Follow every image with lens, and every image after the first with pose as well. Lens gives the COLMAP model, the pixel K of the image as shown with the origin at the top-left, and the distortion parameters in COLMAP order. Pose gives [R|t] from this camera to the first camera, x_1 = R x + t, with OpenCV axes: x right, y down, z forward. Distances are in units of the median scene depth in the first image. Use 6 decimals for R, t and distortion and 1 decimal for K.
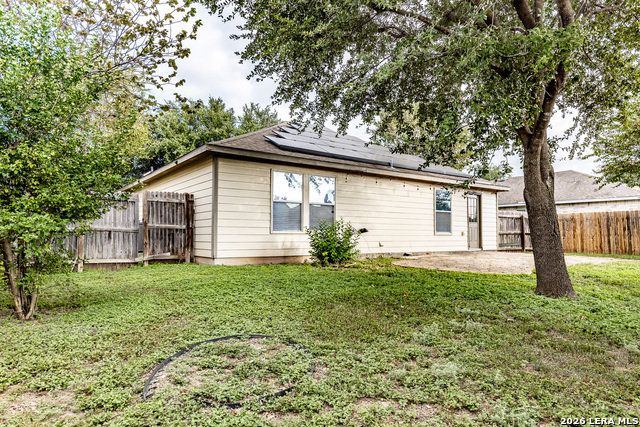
lens RADIAL K [[402.8, 0, 317.9], [0, 402.8, 216.5], [0, 0, 1]] dist [0.000436, -0.001351]
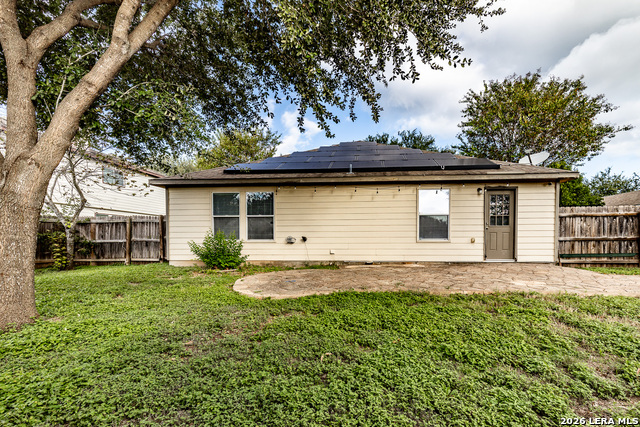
lens RADIAL K [[296.3, 0, 332.6], [0, 296.3, 247.3], [0, 0, 1]] dist [0.002569, 0.000367]
pose [[0.755924, 0.001503, -0.654657, 0.509048], [0.034856, 0.998487, 0.042539, 0.020138], [0.653730, -0.054975, 0.754728, 0.350838]]
